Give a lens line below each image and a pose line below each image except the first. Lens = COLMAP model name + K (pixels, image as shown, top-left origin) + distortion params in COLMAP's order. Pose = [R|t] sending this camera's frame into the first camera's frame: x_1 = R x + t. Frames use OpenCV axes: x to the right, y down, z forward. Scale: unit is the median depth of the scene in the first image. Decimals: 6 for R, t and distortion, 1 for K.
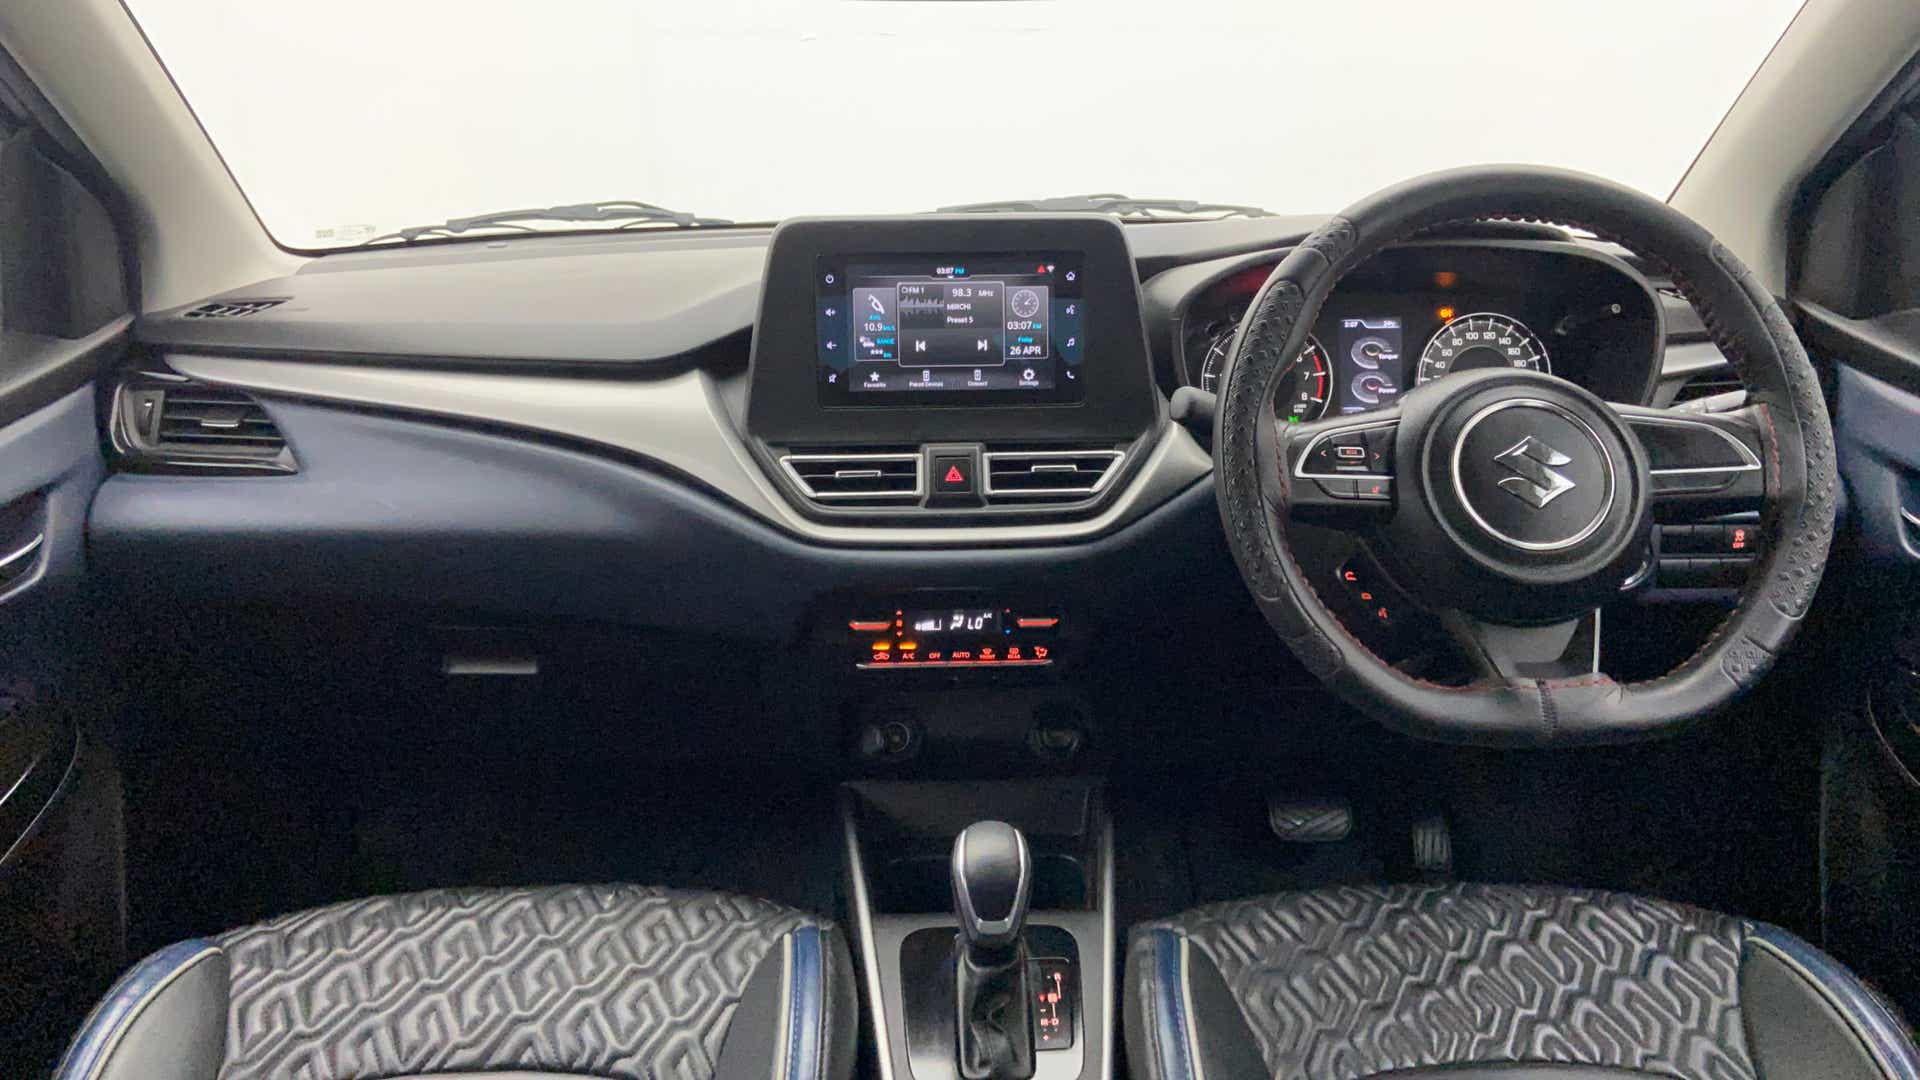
lens RADIAL K [[1360.9, 0, 940.3], [0, 1360.9, 495.2], [0, 0, 1]] dist [0.107729, -0.138006]
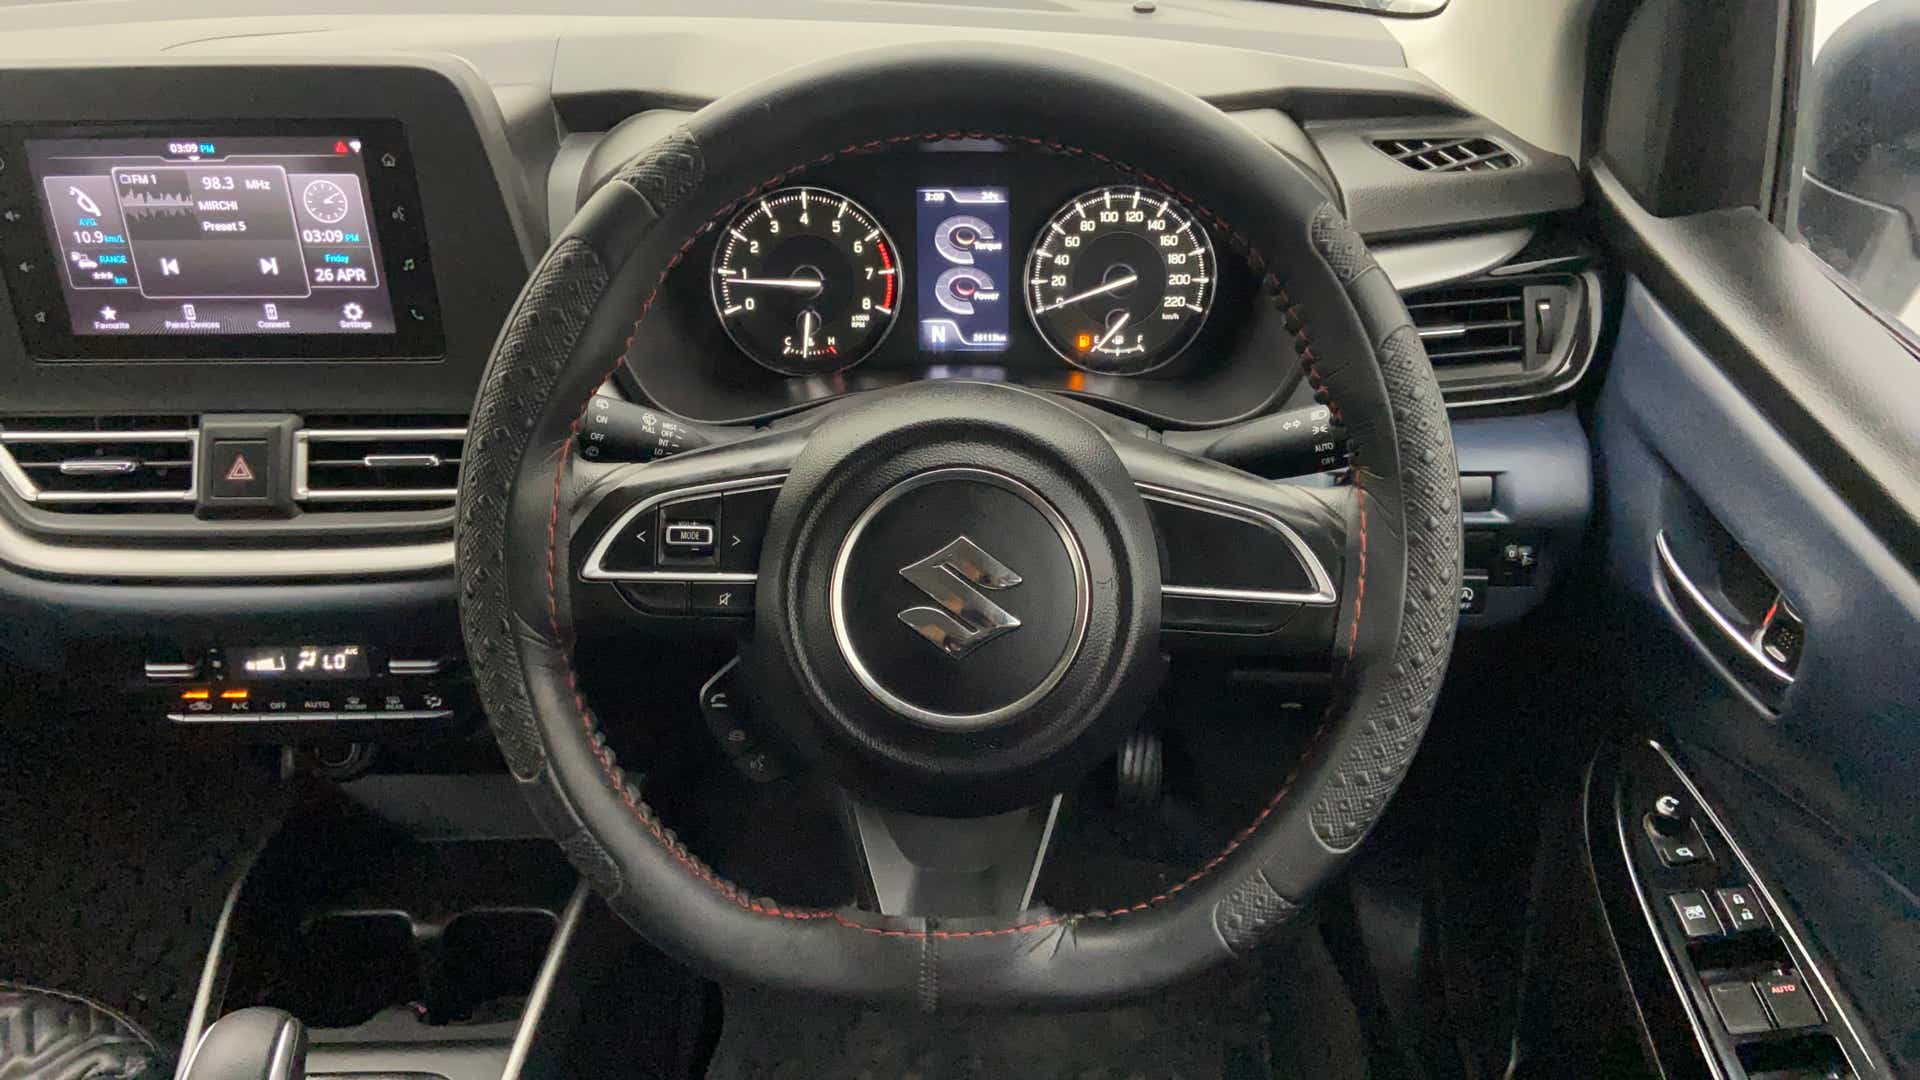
lens RADIAL K [[1360.9, 0, 940.3], [0, 1360.9, 495.2], [0, 0, 1]] dist [0.107729, -0.138006]
pose [[0.999884, 0.006776, -0.013672, 0.351036], [-0.003247, 0.969968, 0.243212, -0.163908], [0.014910, -0.243140, 0.969877, 0.351896]]
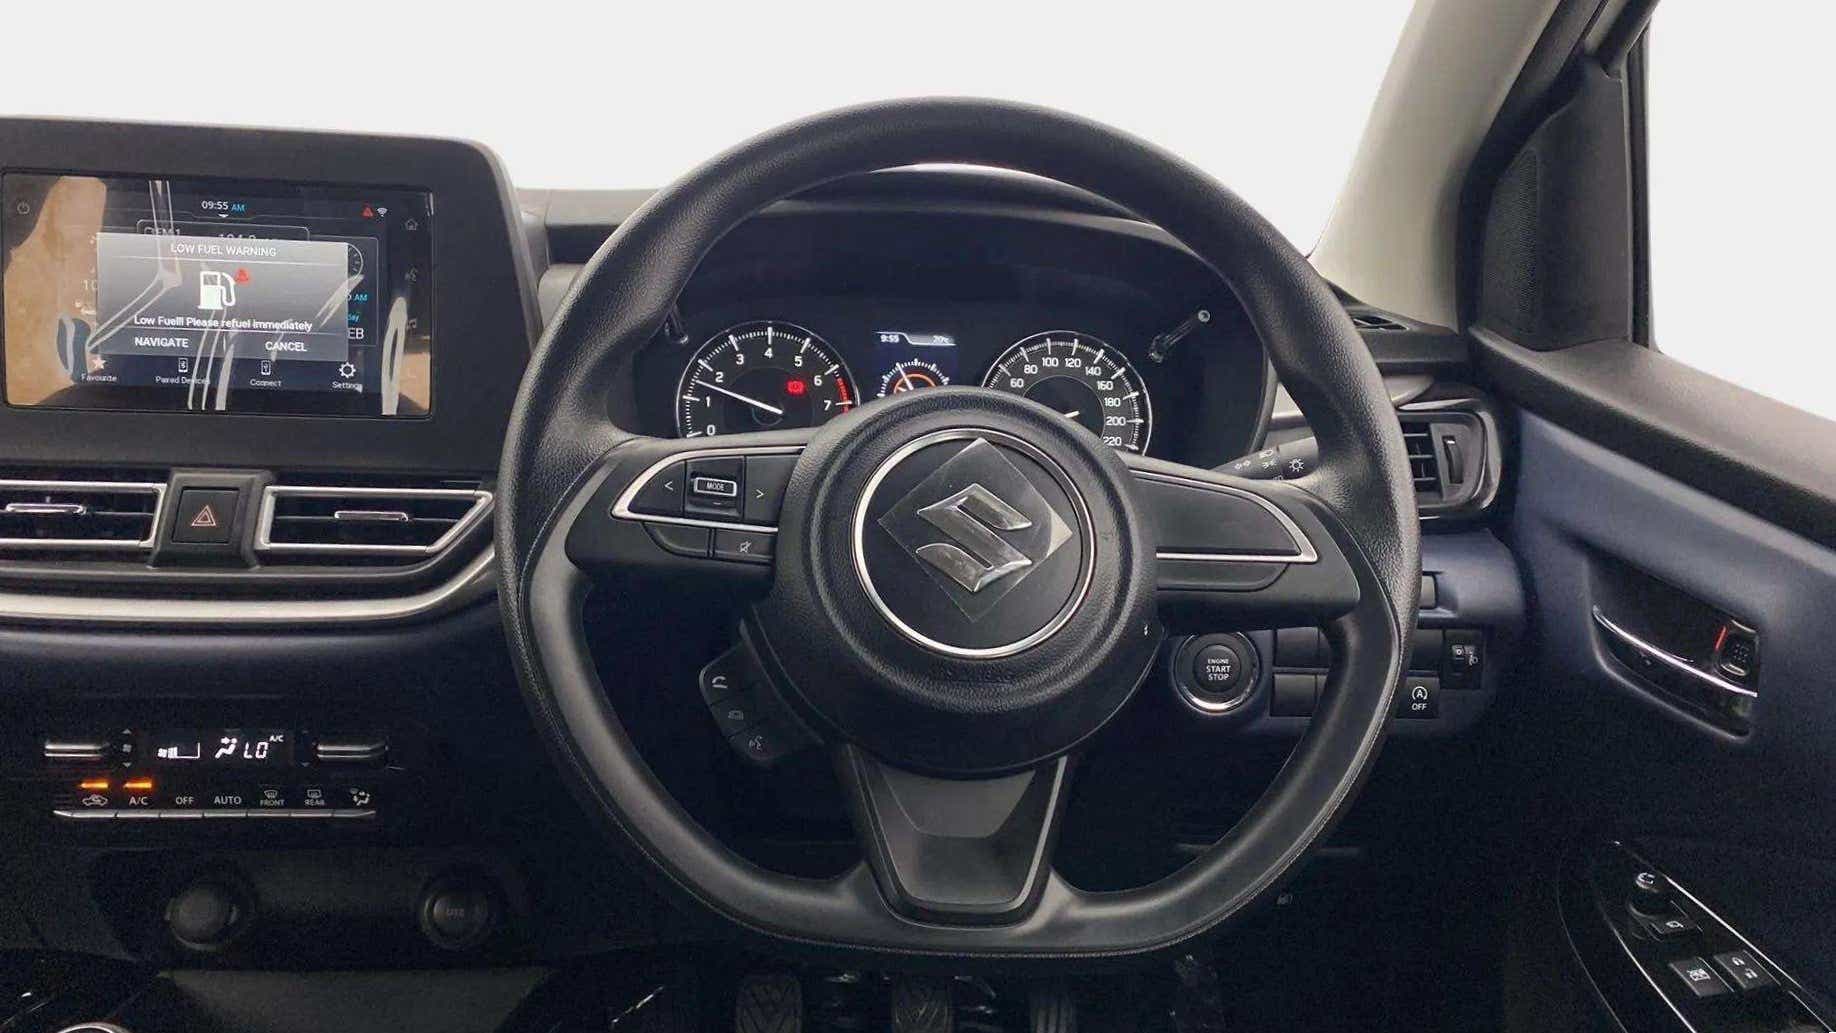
lens RADIAL K [[1377.4, 0, 885.8], [0, 1377.4, 471.9], [0, 0, 1]] dist [0.105622, -0.113853]
pose [[0.996938, 0.037320, 0.068709, 0.279894], [-0.031239, 0.995670, -0.087549, 0.011629], [-0.071678, 0.085134, 0.993788, 0.312149]]
